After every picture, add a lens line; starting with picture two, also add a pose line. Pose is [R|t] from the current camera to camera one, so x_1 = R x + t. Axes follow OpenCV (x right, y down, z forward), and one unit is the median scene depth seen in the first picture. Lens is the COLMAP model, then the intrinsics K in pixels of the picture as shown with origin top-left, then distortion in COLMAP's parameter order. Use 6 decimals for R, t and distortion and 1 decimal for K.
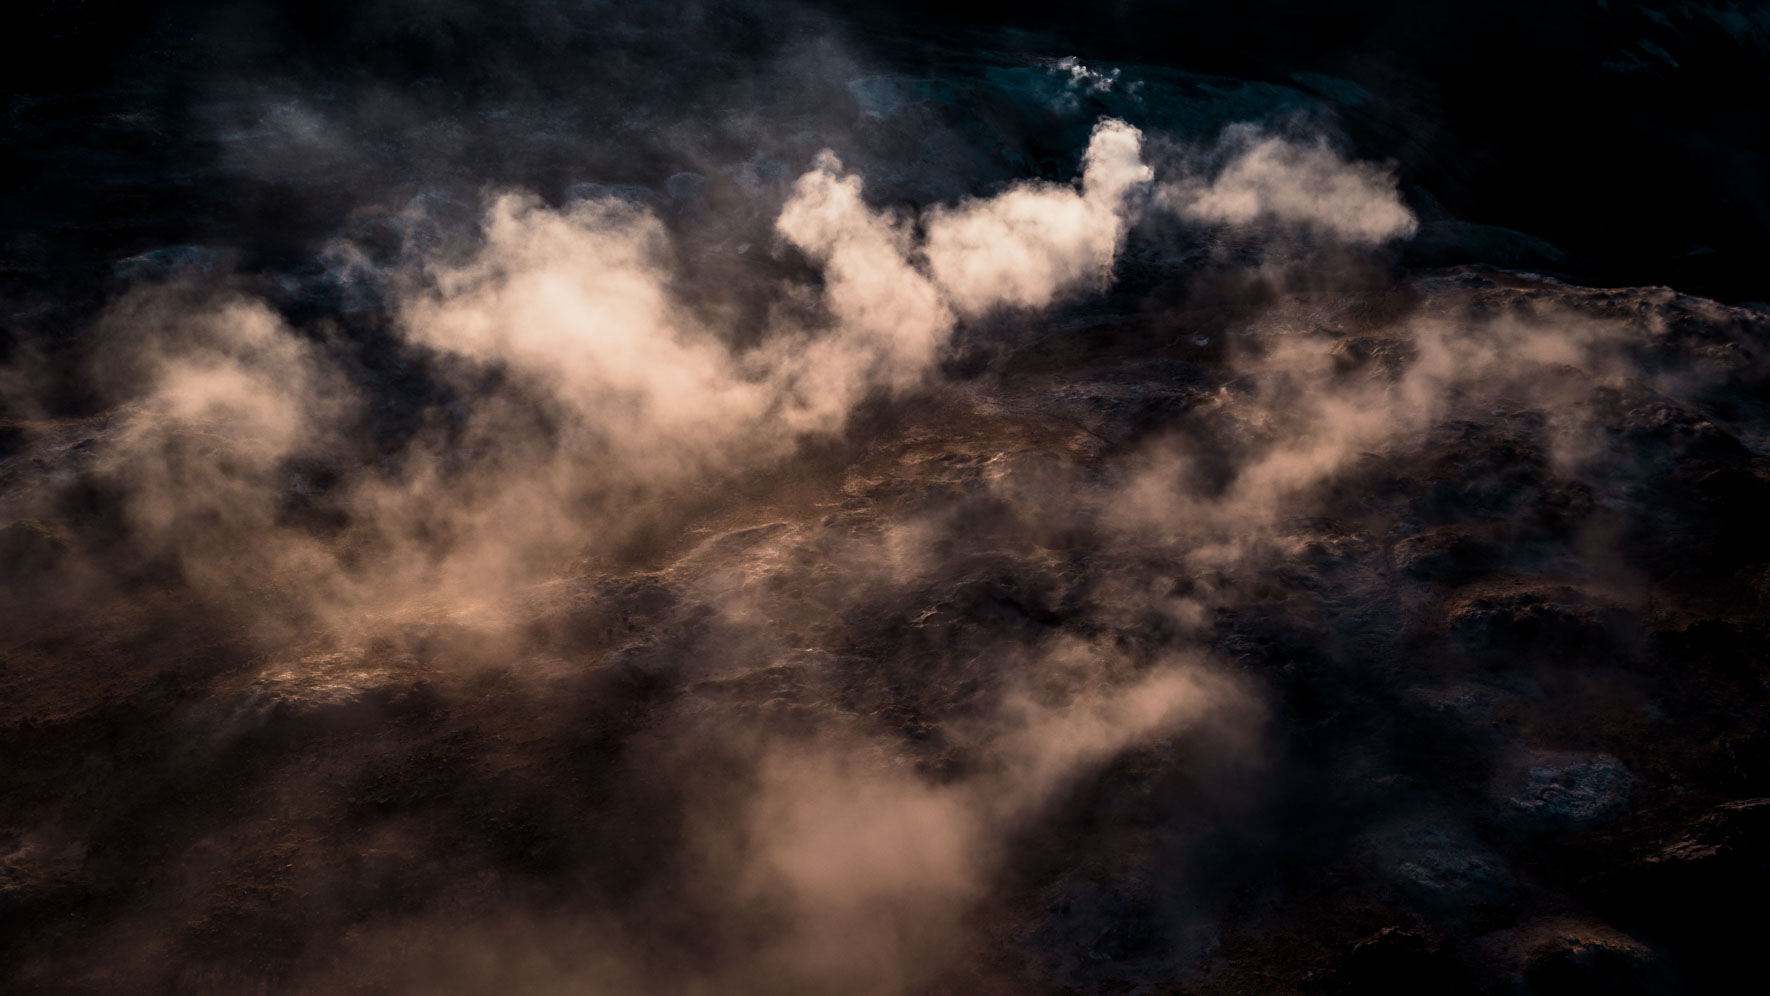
lens RADIAL K [[4366.8, 0, 884.3], [0, 4366.8, 499.2], [0, 0, 1]] dist [0.033318, 0.000000]
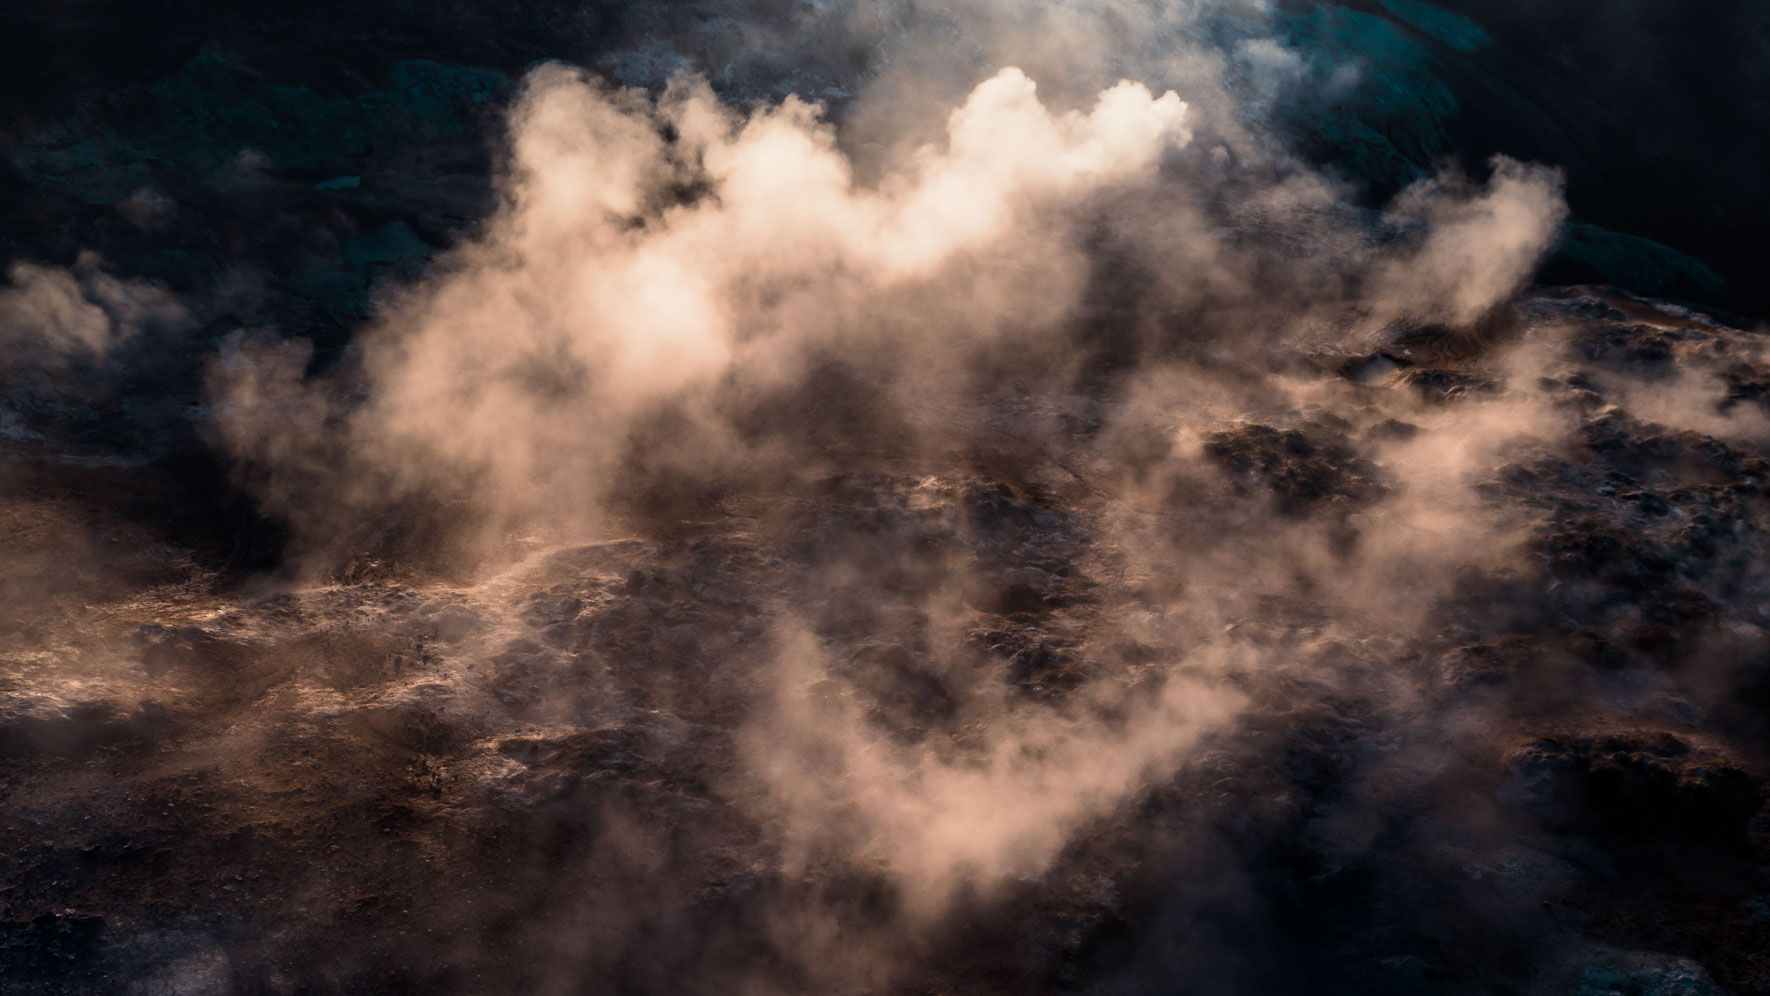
lens RADIAL K [[4366.8, 0, 885.5], [0, 4366.8, 496.8], [0, 0, 1]] dist [0.033318, 0.000000]
pose [[0.994229, 0.105513, 0.019407, 0.004206], [-0.105148, 0.994276, -0.018956, 0.007685], [-0.021295, 0.016806, 0.999632, 0.243927]]
